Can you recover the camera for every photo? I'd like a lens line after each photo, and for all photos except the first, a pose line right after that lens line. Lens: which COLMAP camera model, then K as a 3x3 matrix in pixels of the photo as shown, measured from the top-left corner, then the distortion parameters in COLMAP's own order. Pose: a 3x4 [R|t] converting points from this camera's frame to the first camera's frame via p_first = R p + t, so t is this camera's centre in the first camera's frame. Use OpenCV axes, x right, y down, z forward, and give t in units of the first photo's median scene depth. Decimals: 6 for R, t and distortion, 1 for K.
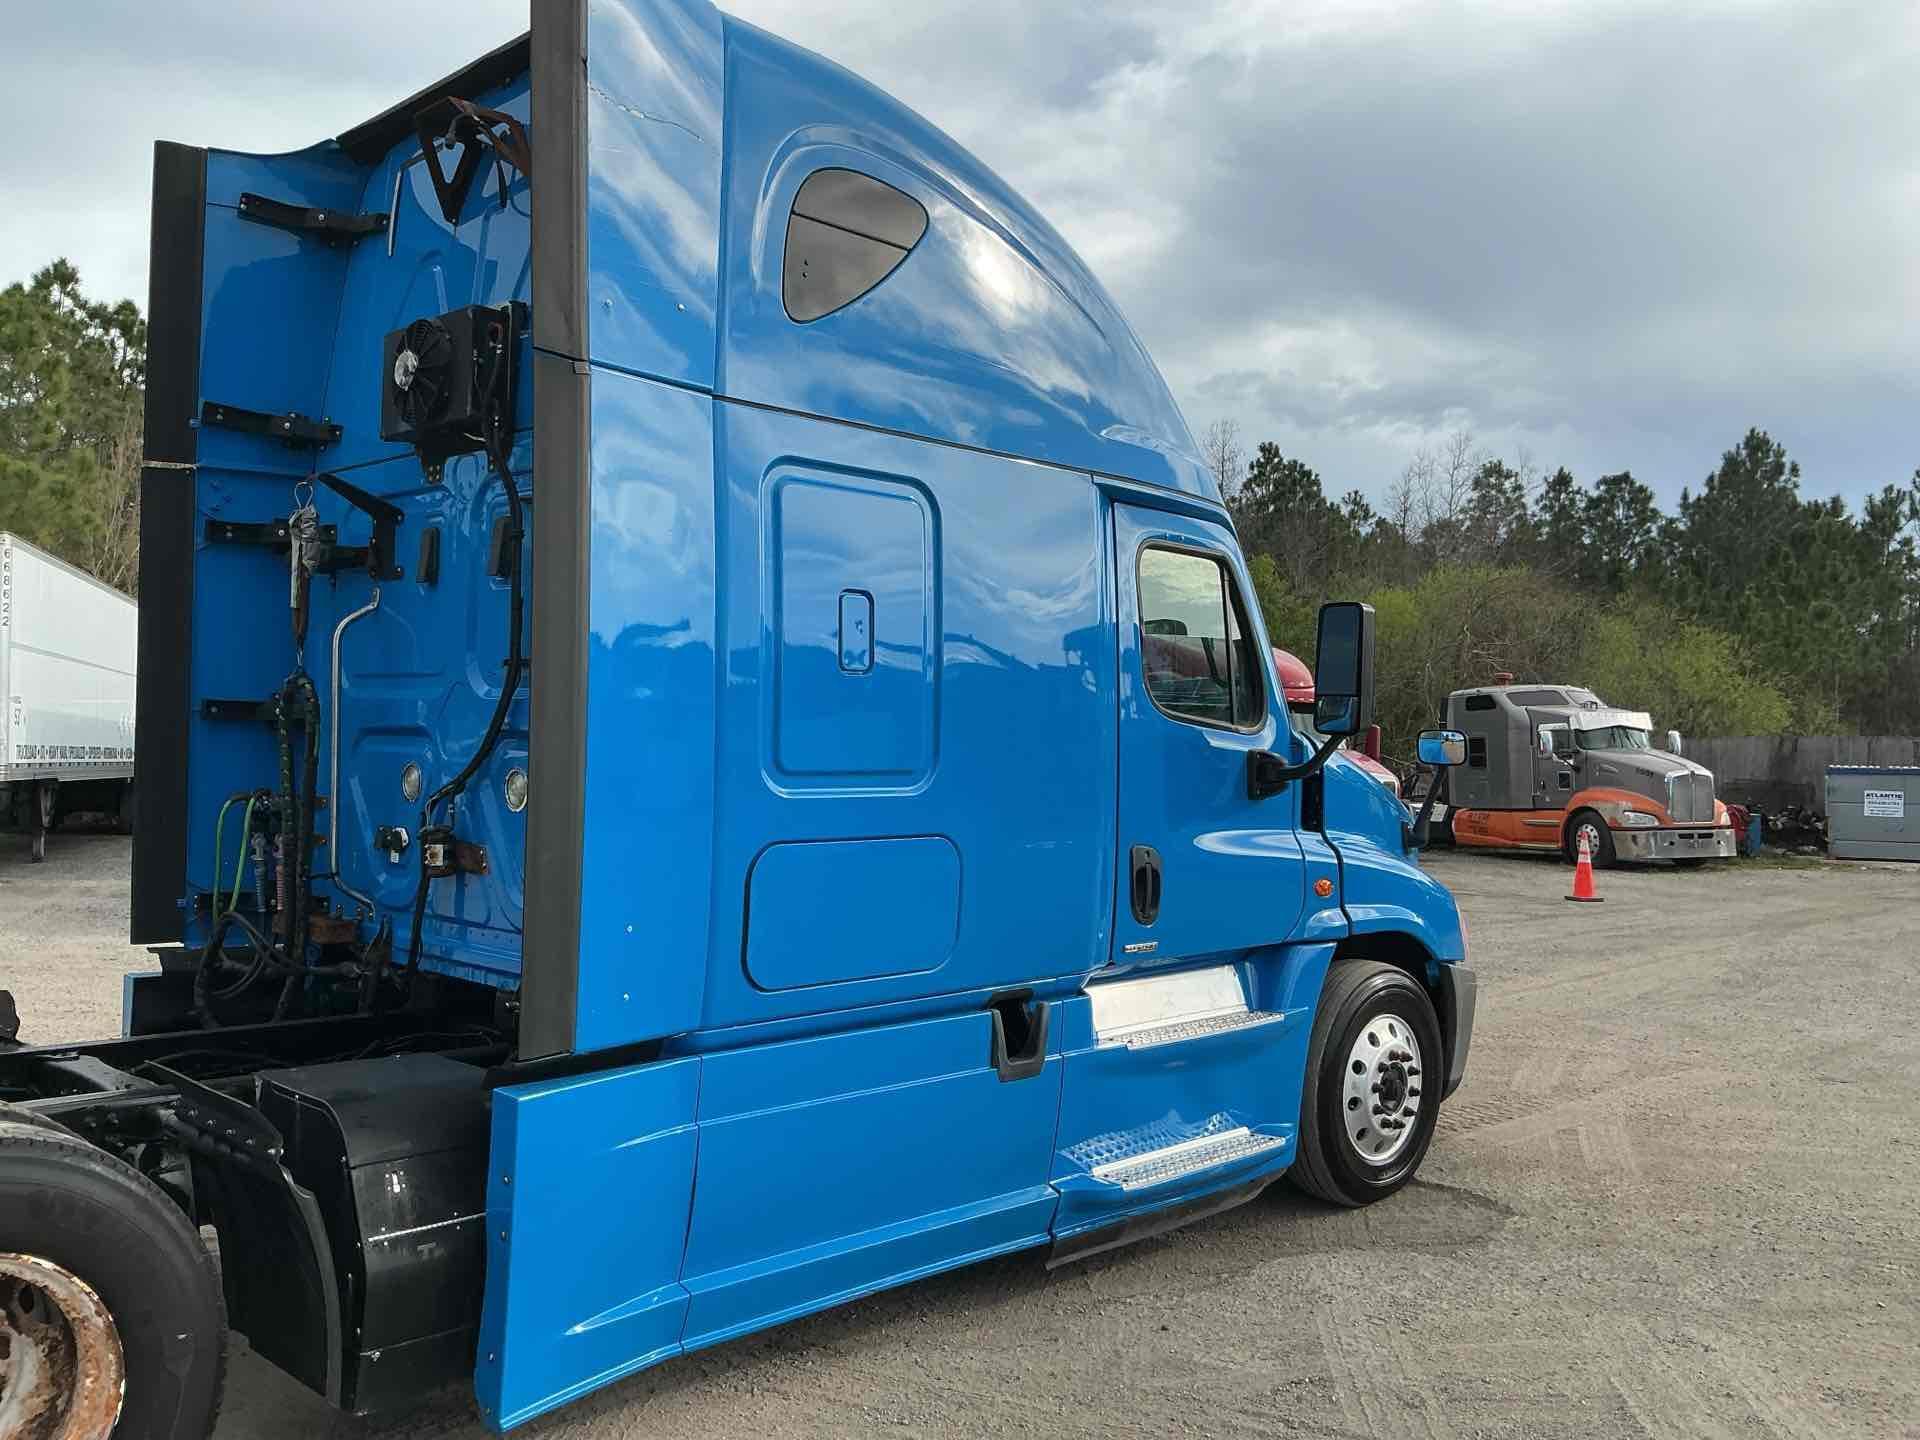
lens RADIAL K [[1597.3, 0, 960.0], [0, 1597.3, 720.0], [0, 0, 1]] dist [0.125237, -0.267876]
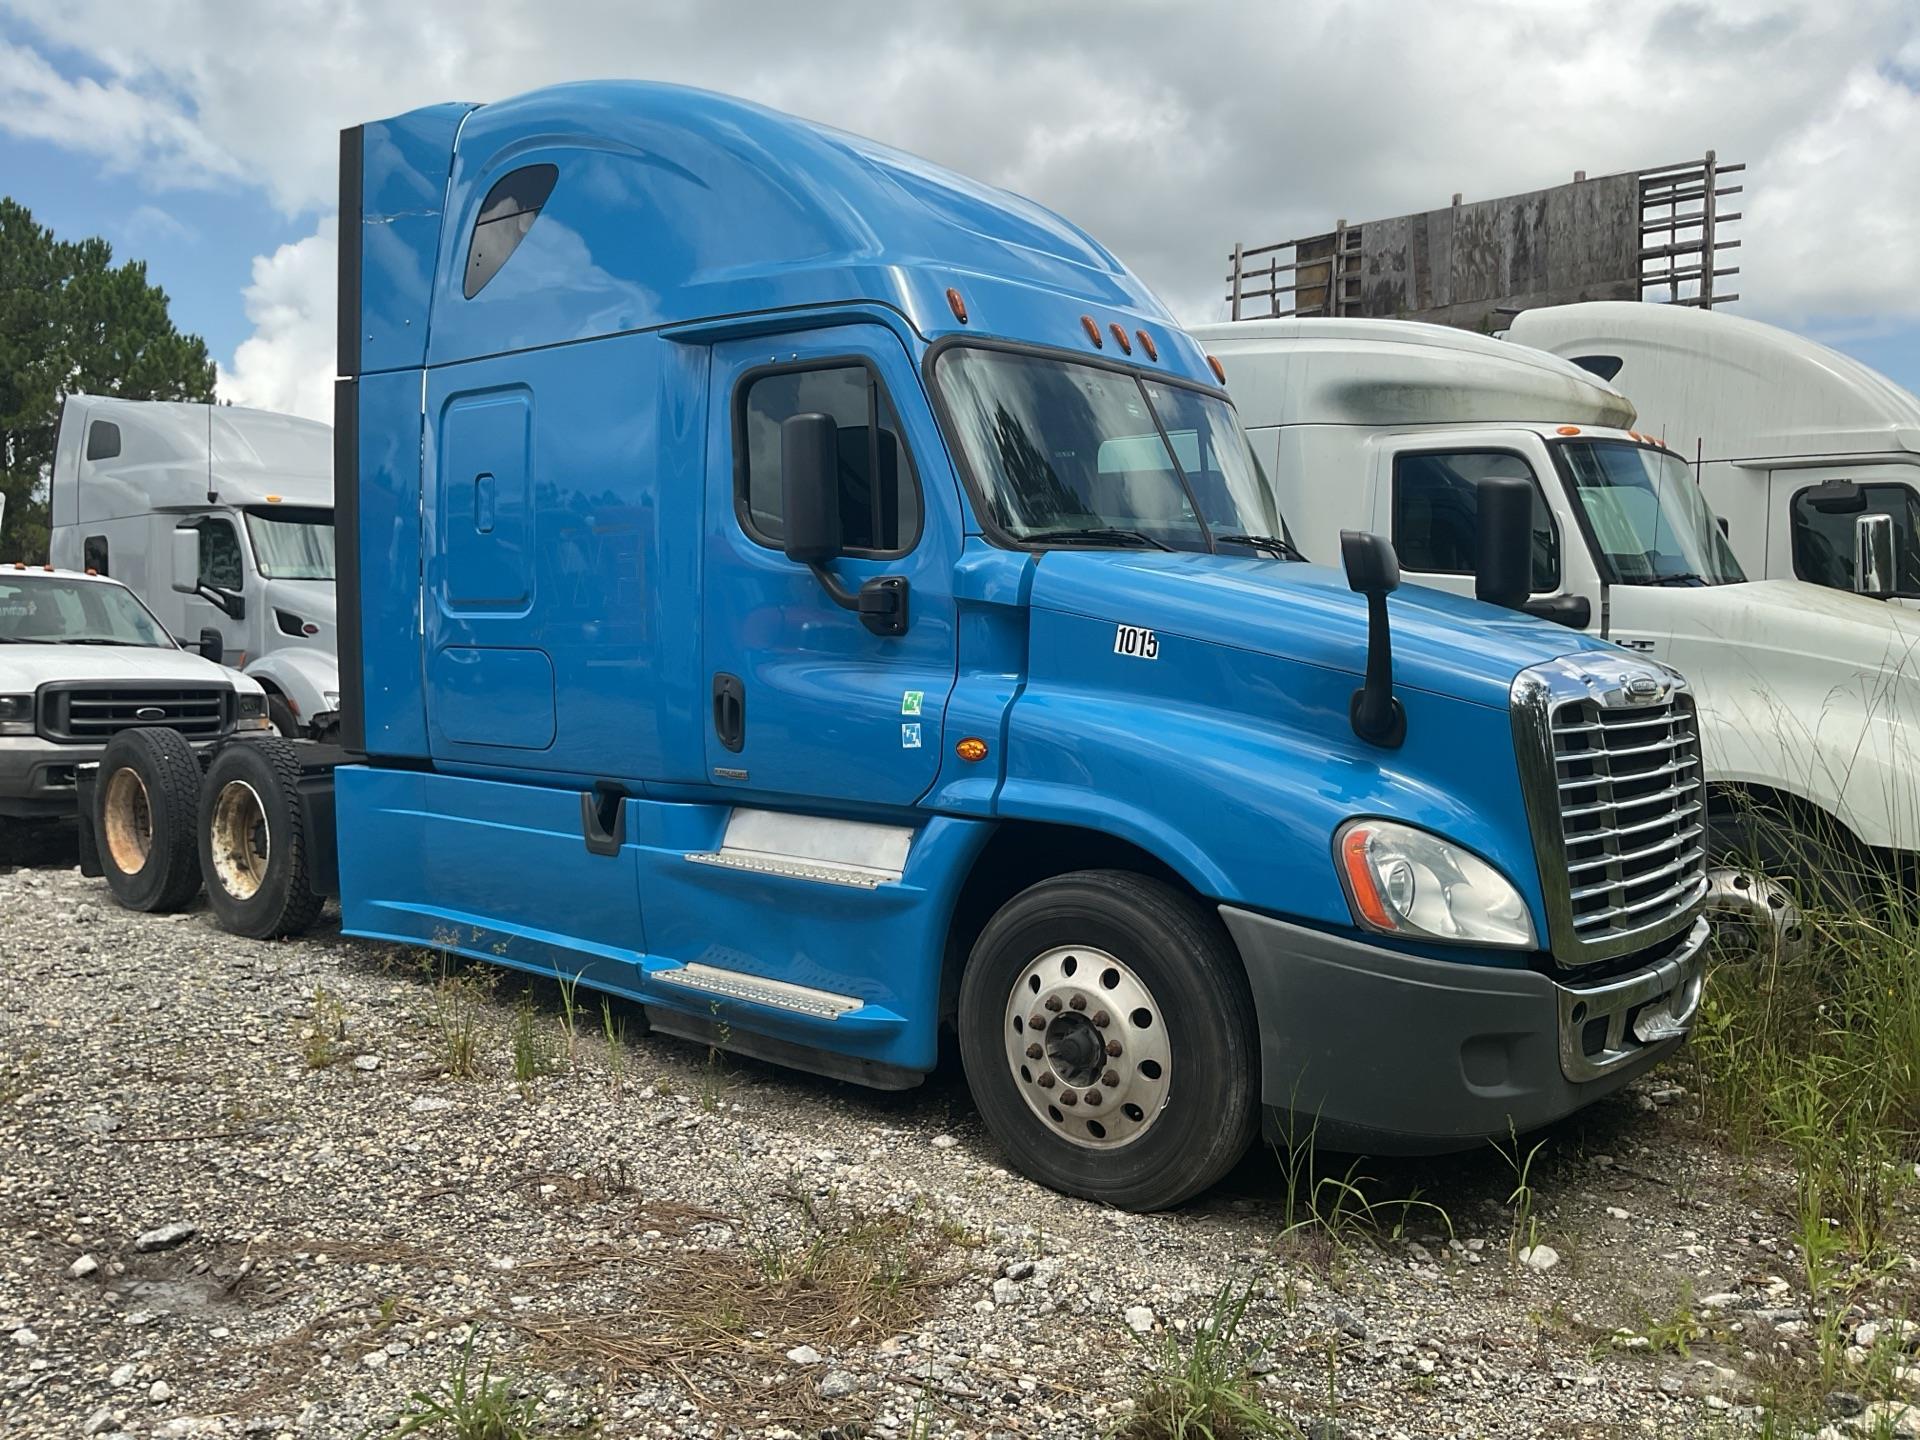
lens RADIAL K [[1597.3, 0, 960.0], [0, 1597.3, 720.0], [0, 0, 1]] dist [0.125237, -0.267876]
pose [[0.082033, 0.039240, -0.995857, 1.147436], [-0.002667, 0.999230, 0.039153, 0.066236], [0.996626, -0.000556, 0.082074, 1.057770]]
